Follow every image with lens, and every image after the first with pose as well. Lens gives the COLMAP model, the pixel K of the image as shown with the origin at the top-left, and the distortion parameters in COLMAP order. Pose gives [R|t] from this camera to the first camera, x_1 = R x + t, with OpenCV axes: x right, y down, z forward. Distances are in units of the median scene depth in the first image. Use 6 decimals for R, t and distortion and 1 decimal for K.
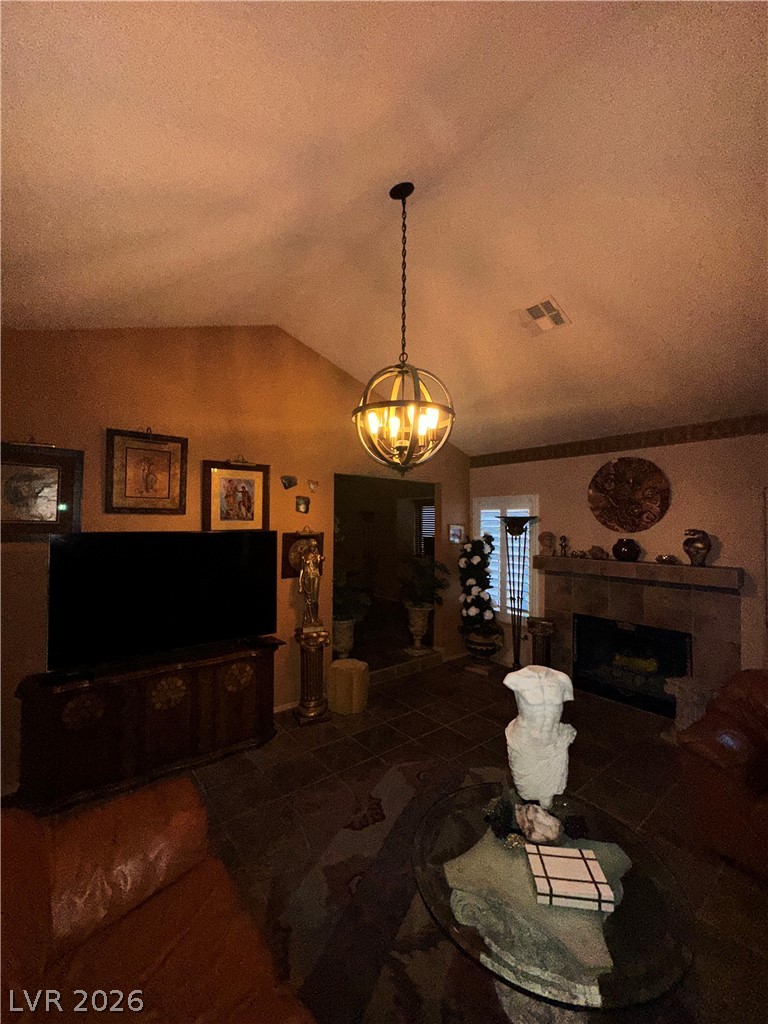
lens RADIAL K [[405.3, 0, 386.8], [0, 405.3, 511.0], [0, 0, 1]] dist [0.001224, -0.000207]
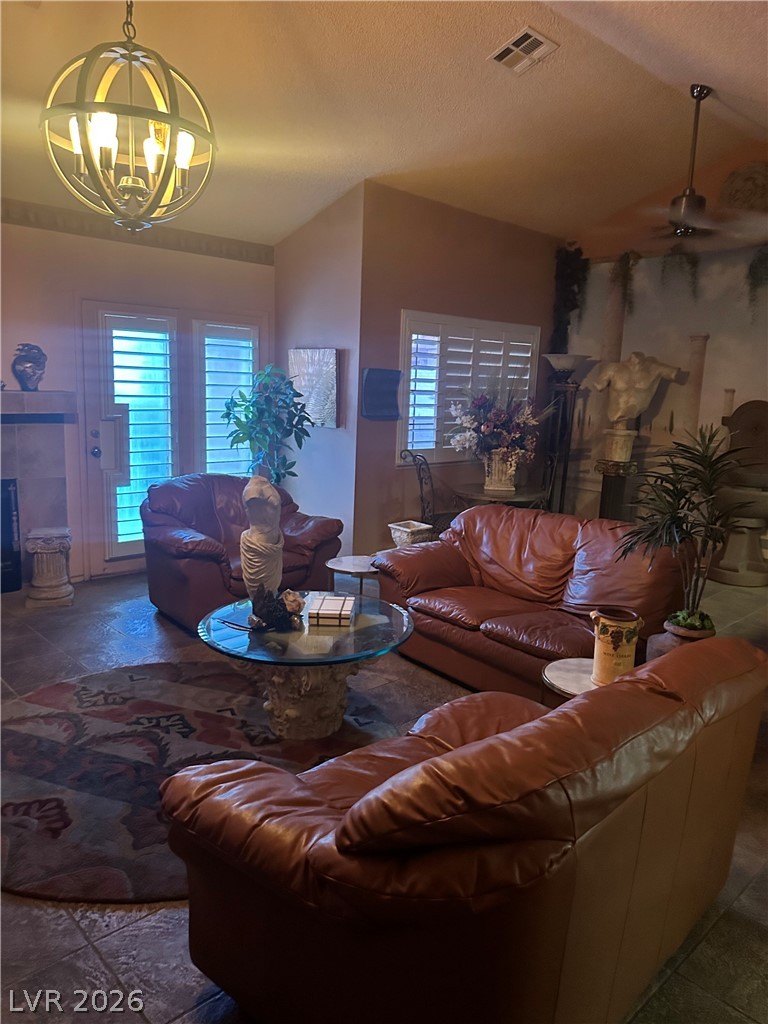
lens RADIAL K [[712.9, 0, 382.9], [0, 712.9, 501.4], [0, 0, 1]] dist [0.100726, -0.119843]
pose [[-0.075023, -0.174287, 0.981833, -0.648529], [-0.070559, 0.983067, 0.169114, 0.052741], [-0.994682, -0.056590, -0.086051, 0.383228]]
